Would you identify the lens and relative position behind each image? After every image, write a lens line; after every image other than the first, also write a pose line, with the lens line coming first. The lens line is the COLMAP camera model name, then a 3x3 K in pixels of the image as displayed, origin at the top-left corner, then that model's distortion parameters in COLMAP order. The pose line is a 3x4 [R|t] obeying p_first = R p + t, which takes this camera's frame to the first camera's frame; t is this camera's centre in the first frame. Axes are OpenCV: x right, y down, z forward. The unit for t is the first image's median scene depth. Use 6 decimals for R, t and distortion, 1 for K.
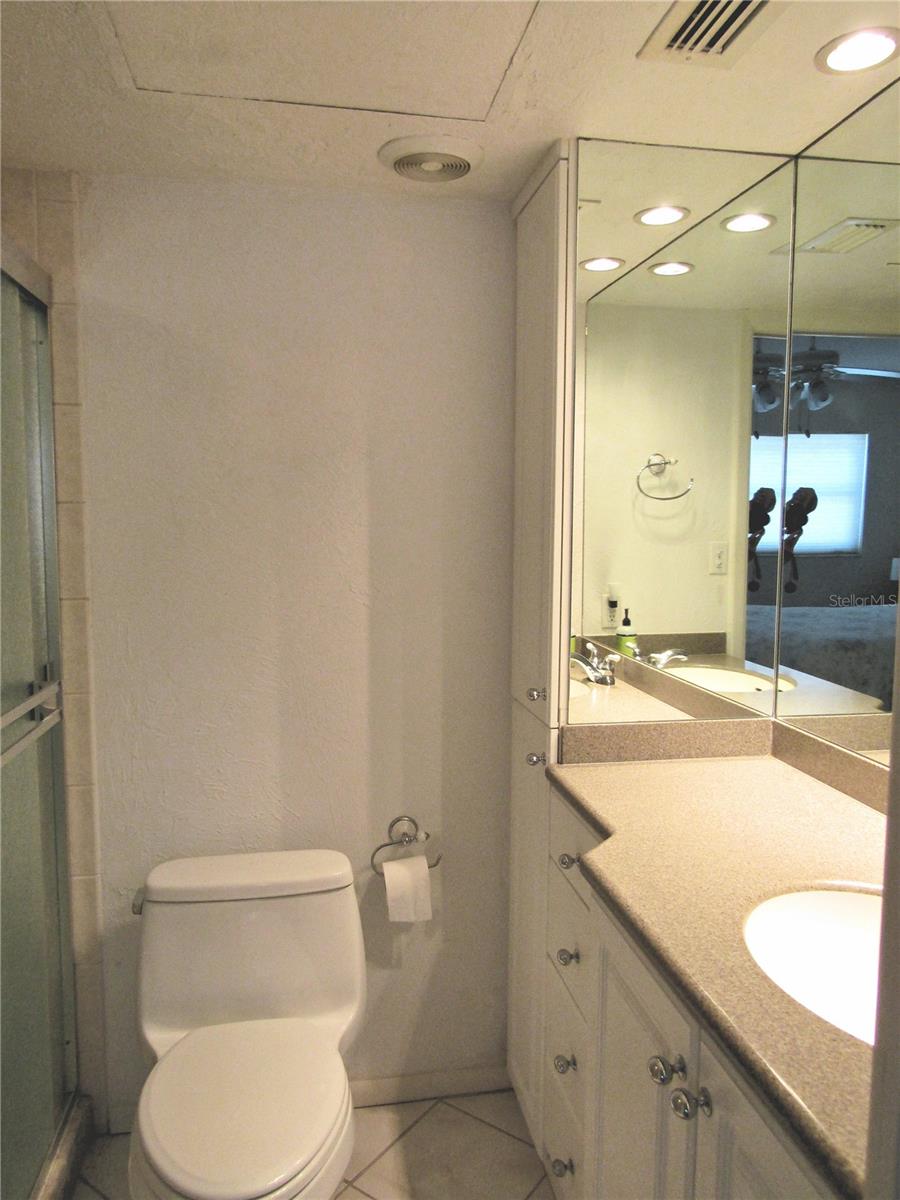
lens RADIAL K [[822.7, 0, 437.7], [0, 822.7, 597.2], [0, 0, 1]] dist [-0.006026, -0.001781]
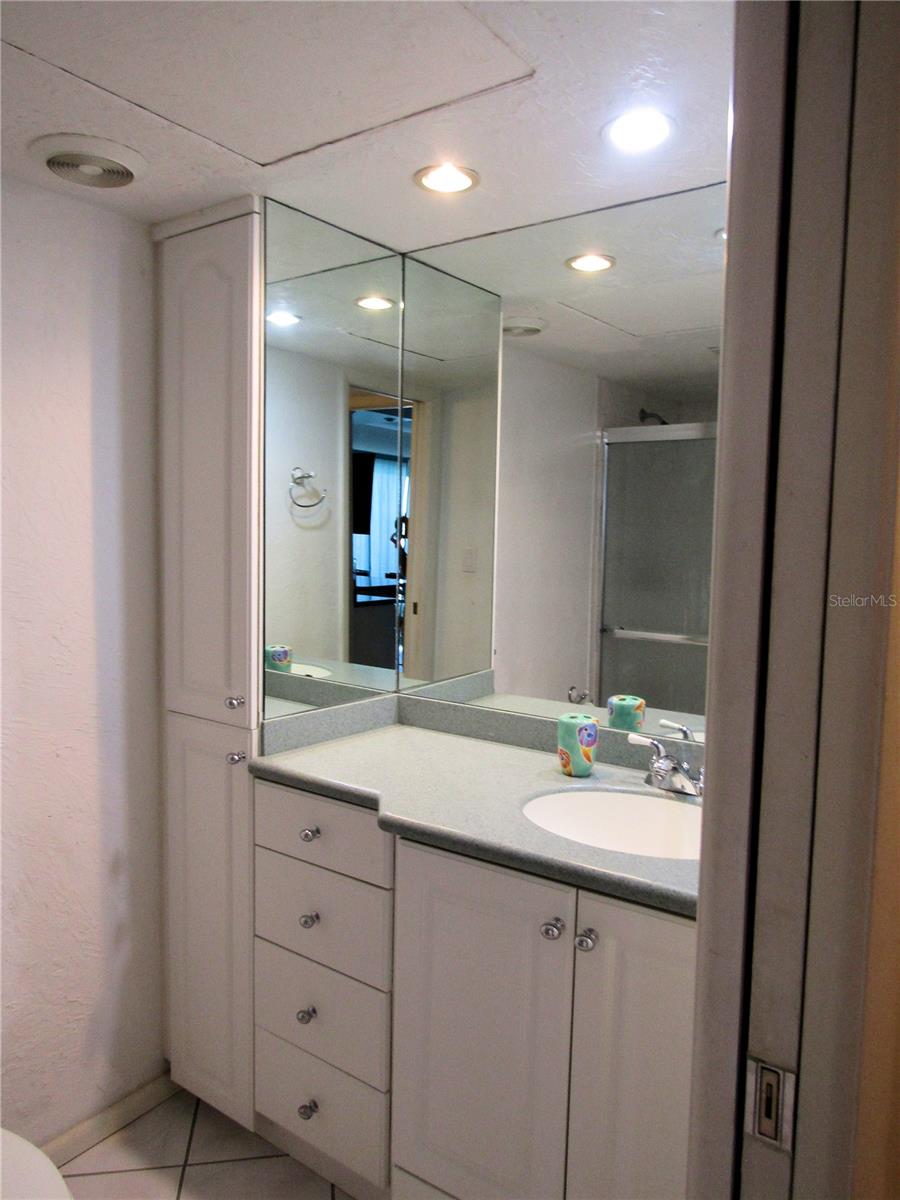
lens RADIAL K [[822.7, 0, 437.7], [0, 822.7, 597.2], [0, 0, 1]] dist [-0.006026, -0.001781]
pose [[0.749461, -0.037109, 0.661007, -0.388039], [0.043401, 0.999034, 0.006876, -0.008937], [-0.660624, 0.023535, 0.750348, 0.012997]]
